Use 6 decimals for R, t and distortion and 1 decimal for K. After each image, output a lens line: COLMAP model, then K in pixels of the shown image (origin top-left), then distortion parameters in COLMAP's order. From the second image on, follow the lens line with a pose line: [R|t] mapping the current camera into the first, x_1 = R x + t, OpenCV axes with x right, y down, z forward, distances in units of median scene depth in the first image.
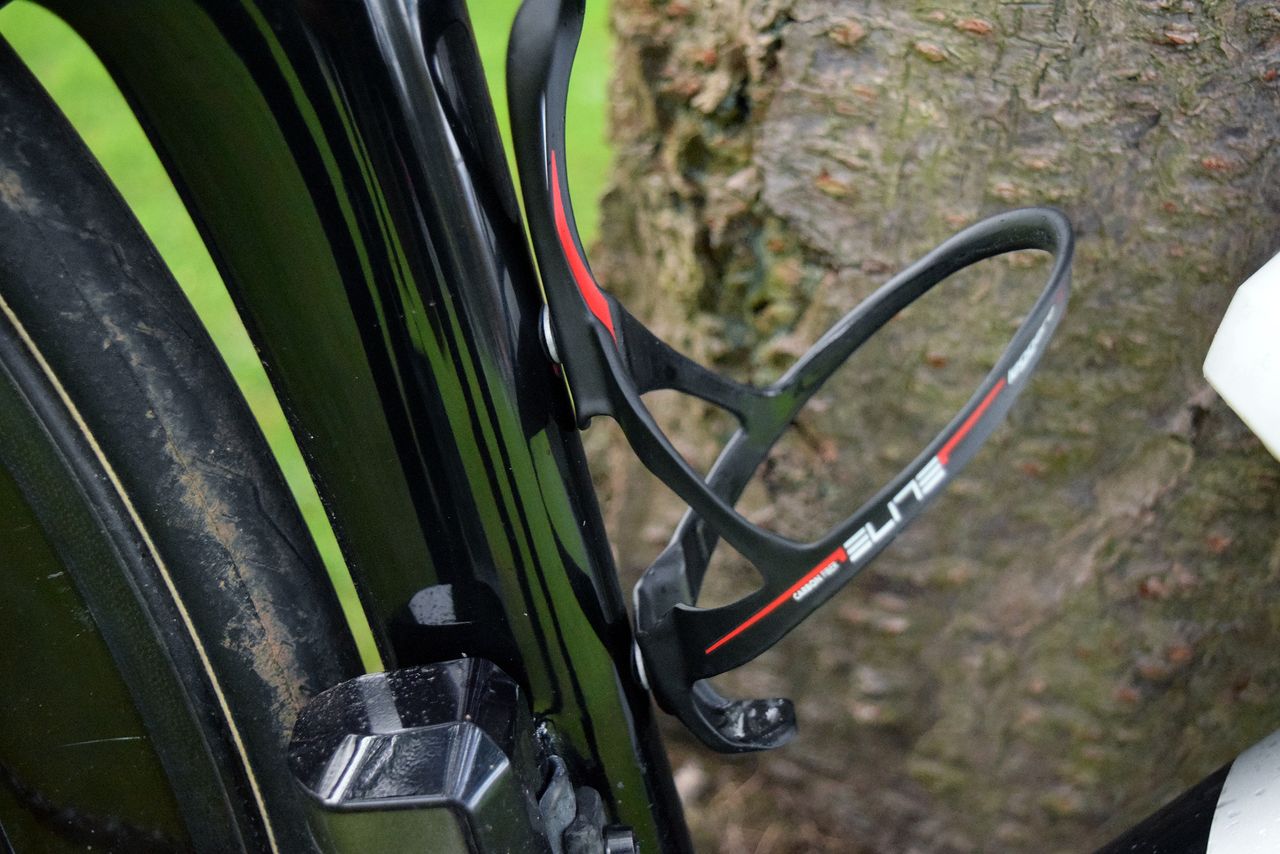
lens RADIAL K [[1624.3, 0, 640.8], [0, 1624.3, 424.4], [0, 0, 1]] dist [-0.033308, 0.000000]
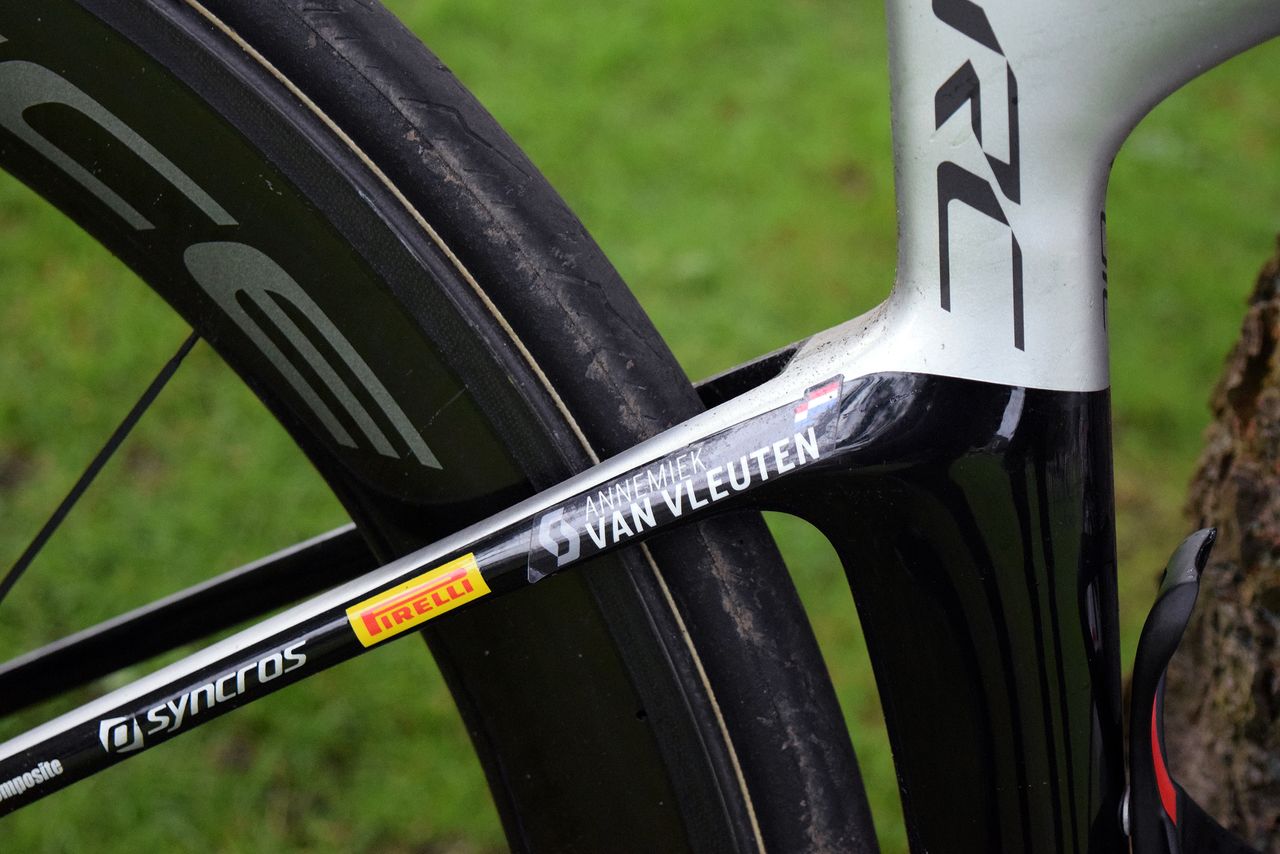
lens RADIAL K [[2645.9, 0, 637.9], [0, 2645.9, 428.8], [0, 0, 1]] dist [0.027778, 0.000000]
pose [[0.964771, 0.198575, -0.172585, -0.126041], [-0.200693, 0.979640, 0.005272, -0.282249], [0.170118, 0.029551, 0.984981, -1.101923]]
